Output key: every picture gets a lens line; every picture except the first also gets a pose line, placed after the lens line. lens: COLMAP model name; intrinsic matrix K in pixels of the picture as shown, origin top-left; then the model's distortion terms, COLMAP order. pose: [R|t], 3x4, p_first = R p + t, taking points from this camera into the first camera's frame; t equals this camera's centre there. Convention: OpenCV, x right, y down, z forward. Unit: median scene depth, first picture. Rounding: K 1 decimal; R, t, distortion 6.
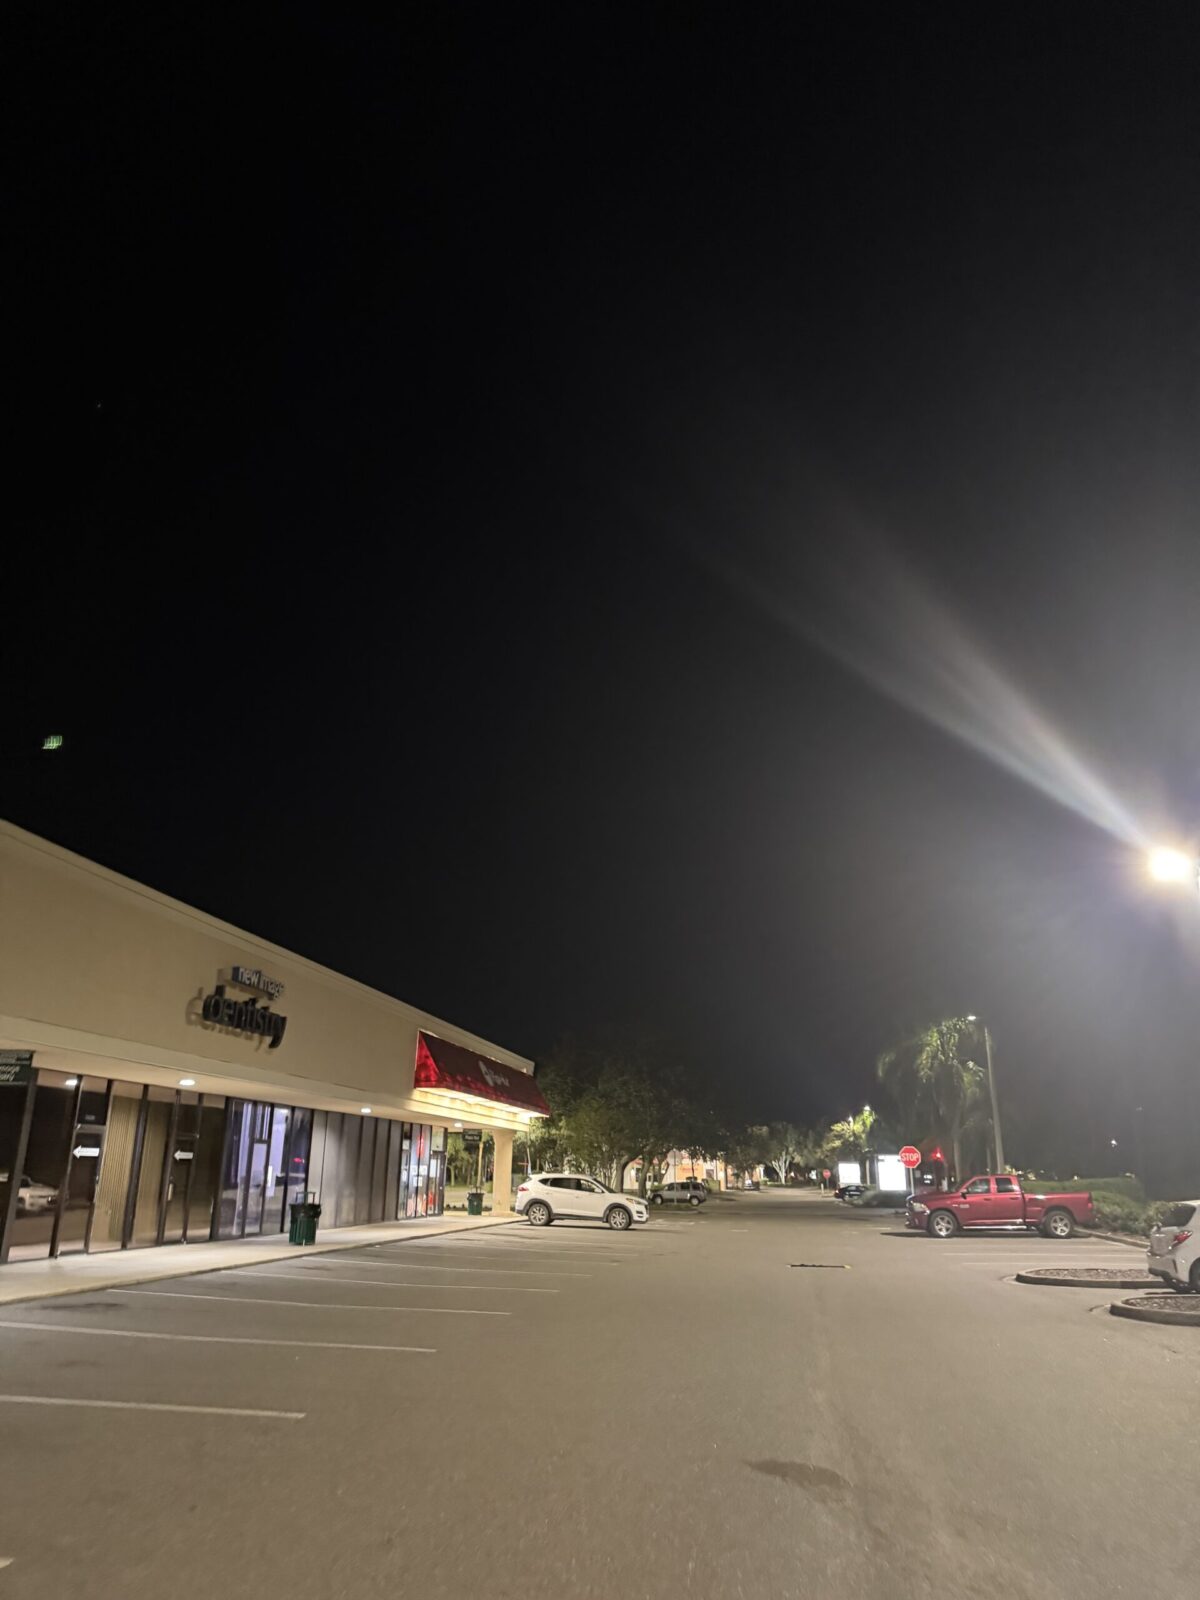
lens RADIAL K [[1140.3, 0, 602.1], [0, 1140.3, 772.3], [0, 0, 1]] dist [0.153934, -0.312561]
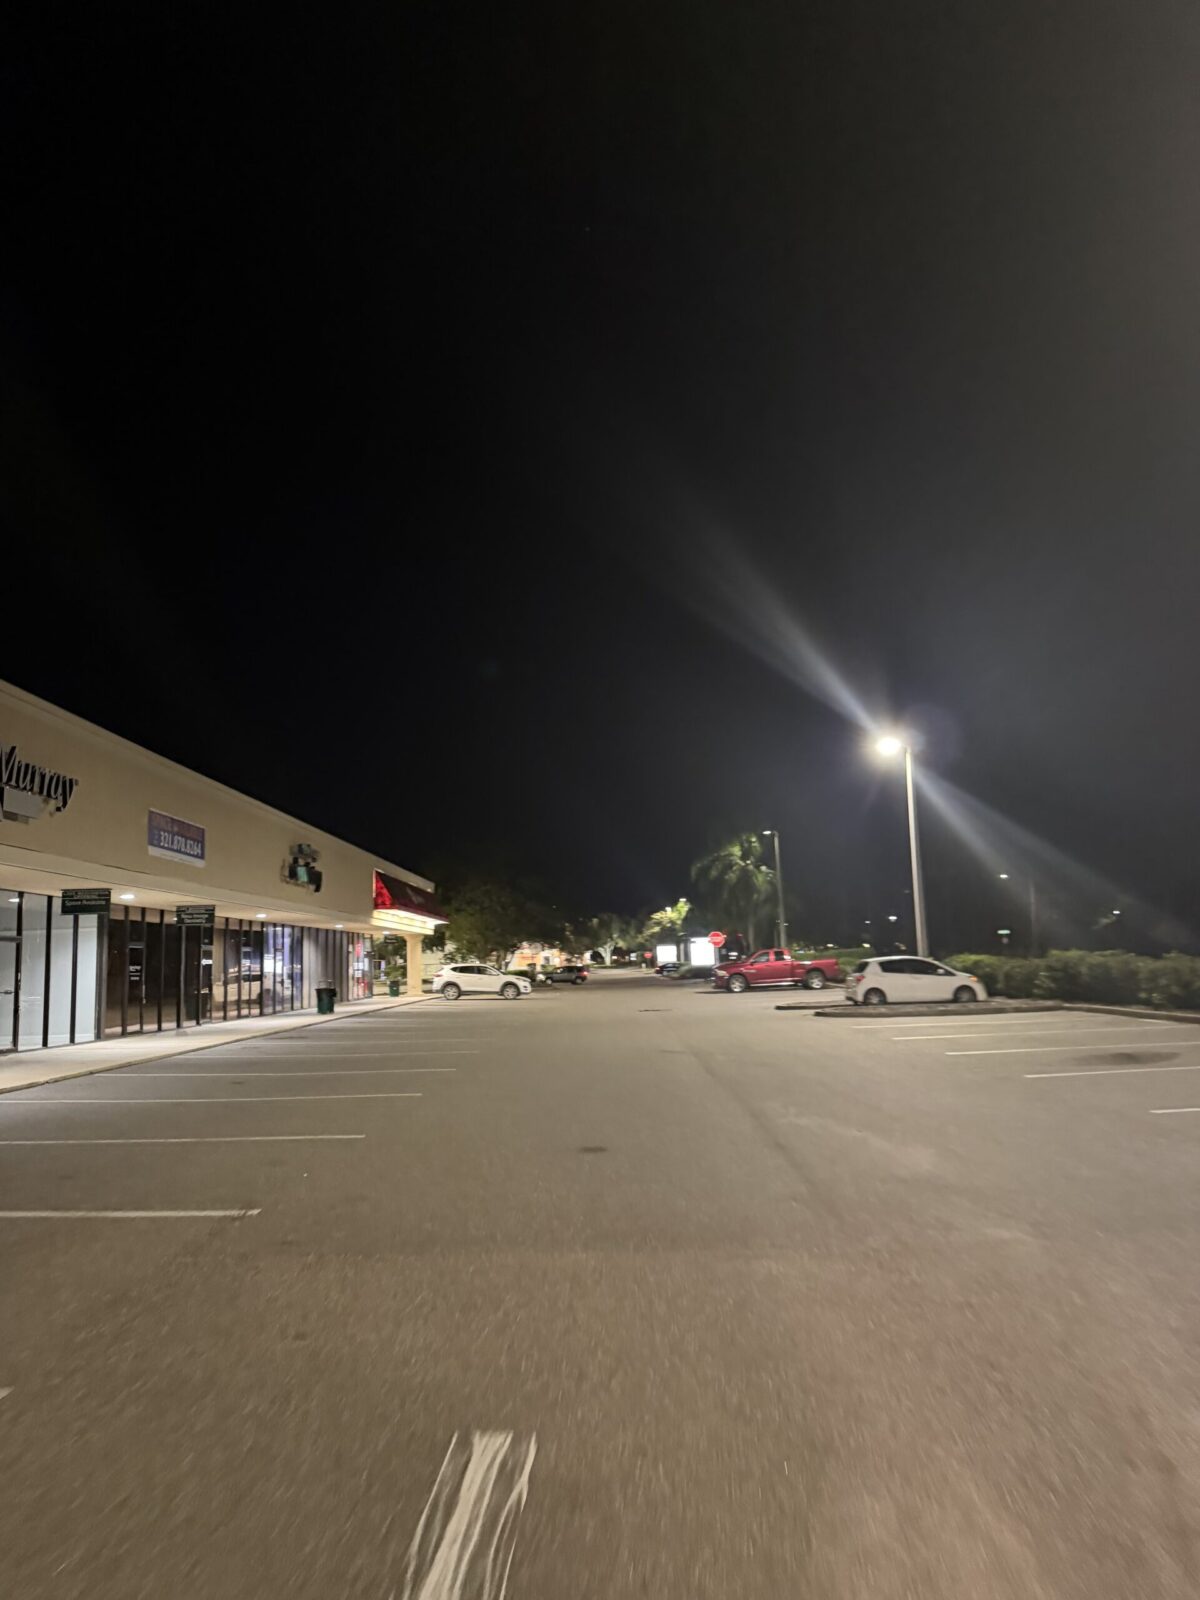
lens RADIAL K [[1140.3, 0, 602.1], [0, 1140.3, 772.3], [0, 0, 1]] dist [0.153934, -0.312561]
pose [[0.988326, -0.020796, 0.150930, -0.066224], [-0.005001, 0.985680, 0.168555, -0.088017], [-0.152274, -0.167342, 0.974068, -0.257909]]
